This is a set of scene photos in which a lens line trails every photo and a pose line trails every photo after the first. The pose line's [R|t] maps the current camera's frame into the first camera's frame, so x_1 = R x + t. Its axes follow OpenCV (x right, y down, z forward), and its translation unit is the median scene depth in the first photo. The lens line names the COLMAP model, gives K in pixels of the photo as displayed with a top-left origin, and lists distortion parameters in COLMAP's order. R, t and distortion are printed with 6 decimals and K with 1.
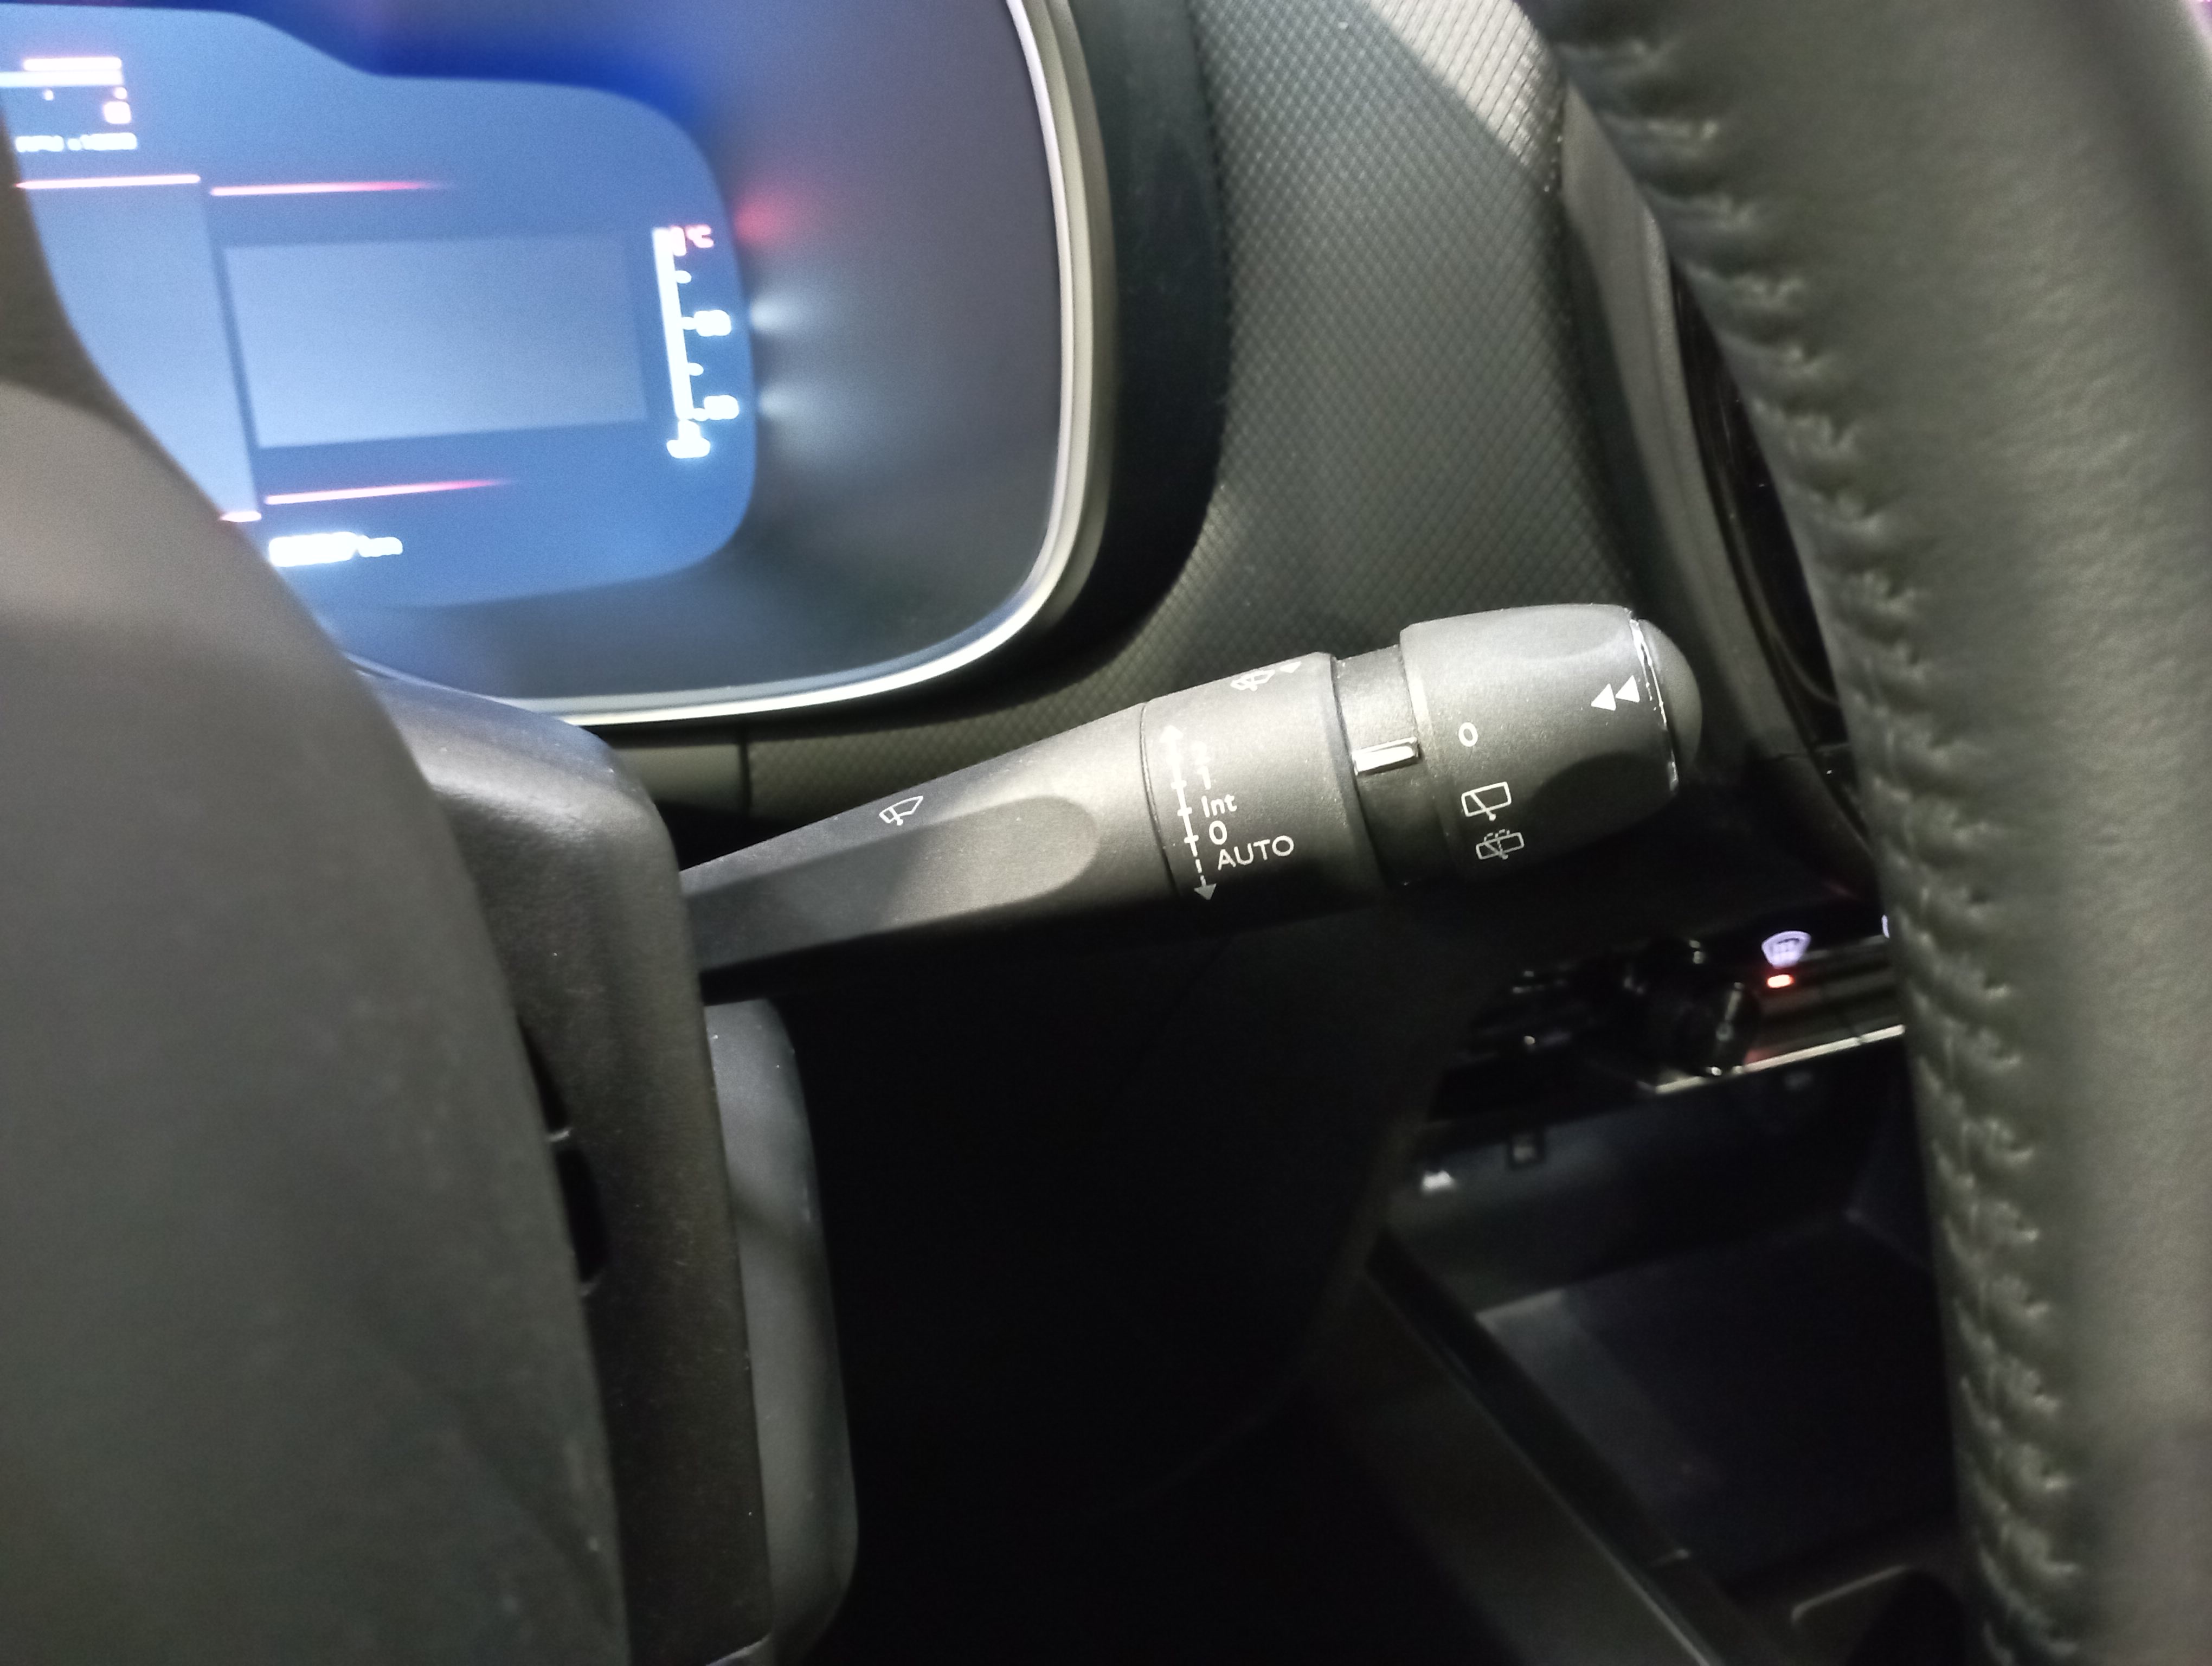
lens RADIAL K [[1846.0, 0, 1111.8], [0, 1846.0, 824.8], [0, 0, 1]] dist [0.103509, -0.132223]
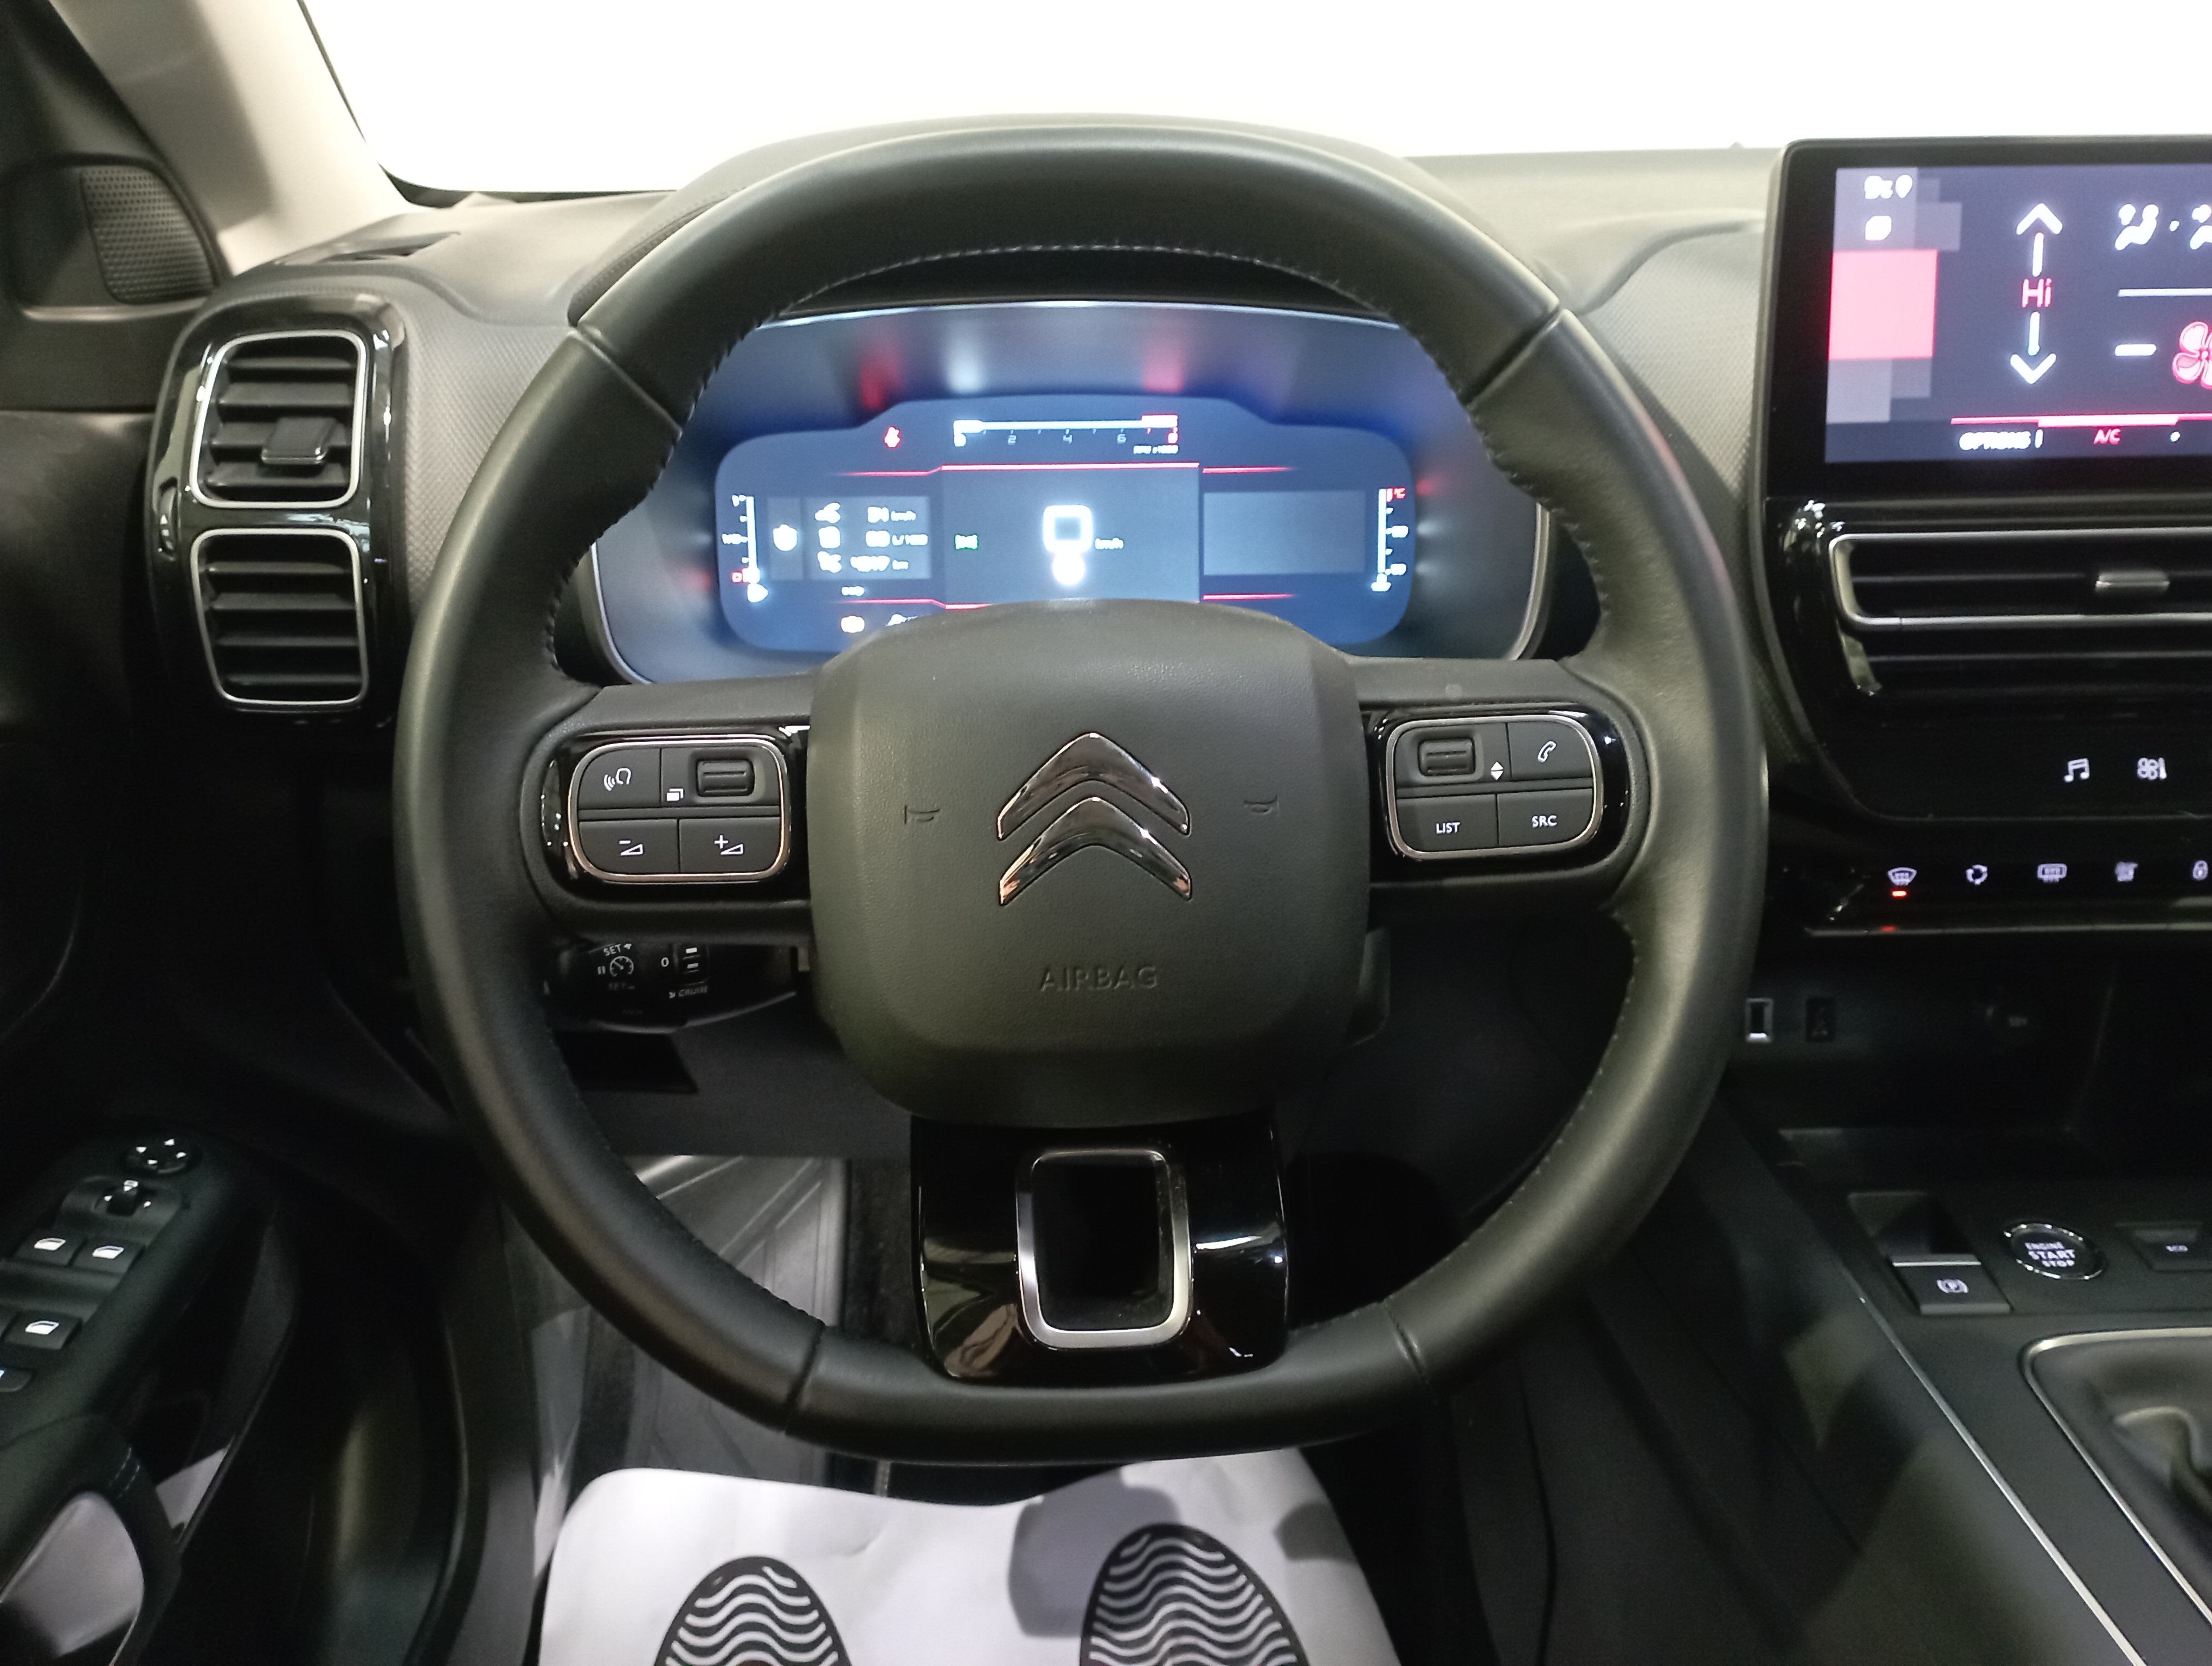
lens RADIAL K [[1846.0, 0, 1096.5], [0, 1846.0, 828.2], [0, 0, 1]] dist [0.103509, -0.132223]
pose [[0.941910, 0.114491, -0.315750, 0.179007], [-0.136059, 0.989583, -0.047051, 0.226588], [0.307073, 0.087278, 0.947675, -1.146140]]
